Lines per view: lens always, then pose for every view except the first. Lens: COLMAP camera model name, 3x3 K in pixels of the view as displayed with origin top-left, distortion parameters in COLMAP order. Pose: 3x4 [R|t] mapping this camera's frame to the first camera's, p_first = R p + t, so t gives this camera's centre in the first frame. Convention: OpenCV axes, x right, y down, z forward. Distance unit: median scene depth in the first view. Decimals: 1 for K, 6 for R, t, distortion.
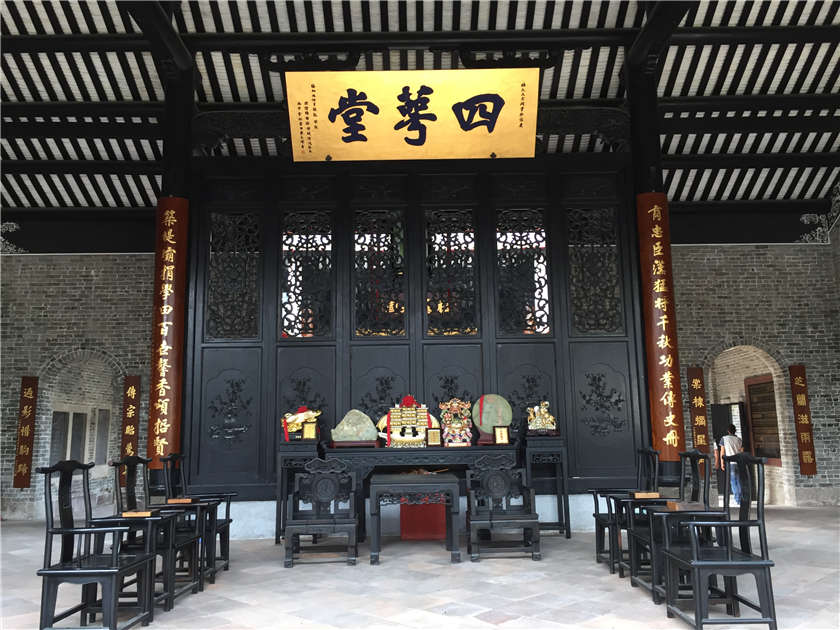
lens RADIAL K [[688.3, 0, 420.0], [0, 688.3, 315.0], [0, 0, 1]] dist [-0.007616, -0.003063]
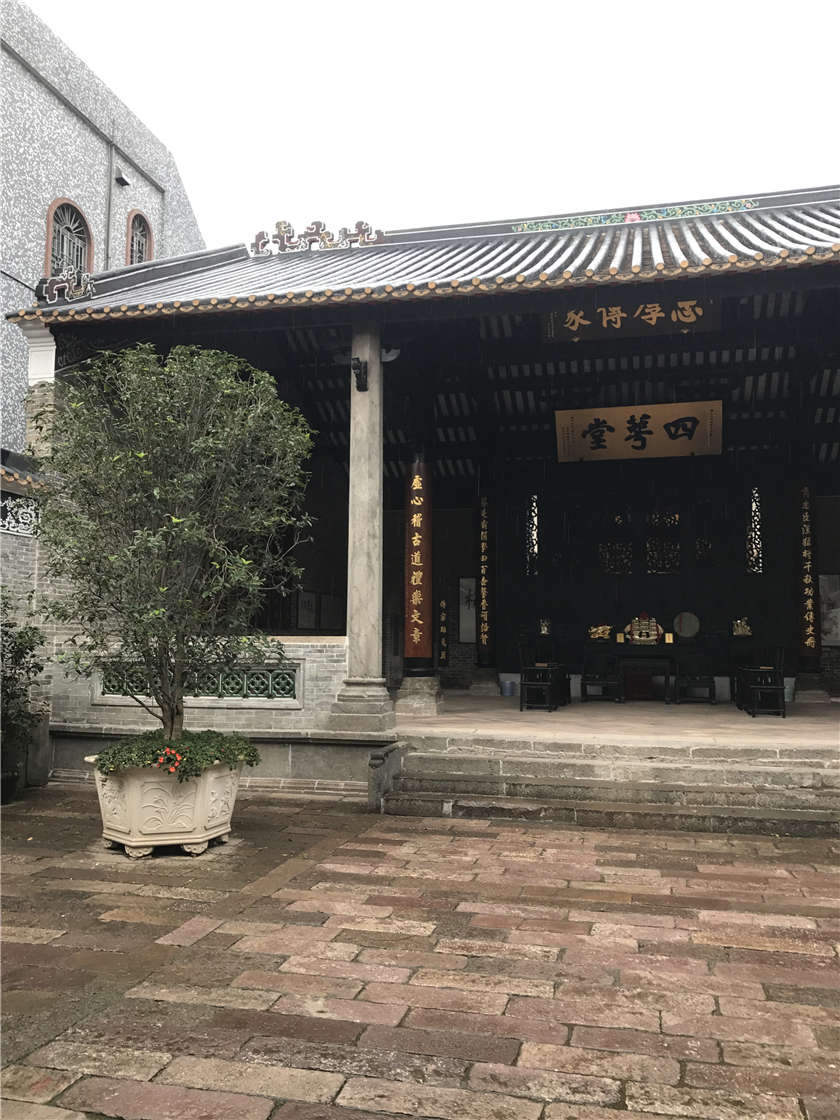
lens RADIAL K [[906.0, 0, 420.0], [0, 906.0, 560.0], [0, 0, 1]] dist [0.052784, -0.071028]
pose [[0.971010, -0.001302, -0.239036, 0.003900], [0.022524, 0.996034, 0.086072, -0.190859], [0.237976, -0.088961, 0.967188, -1.121177]]
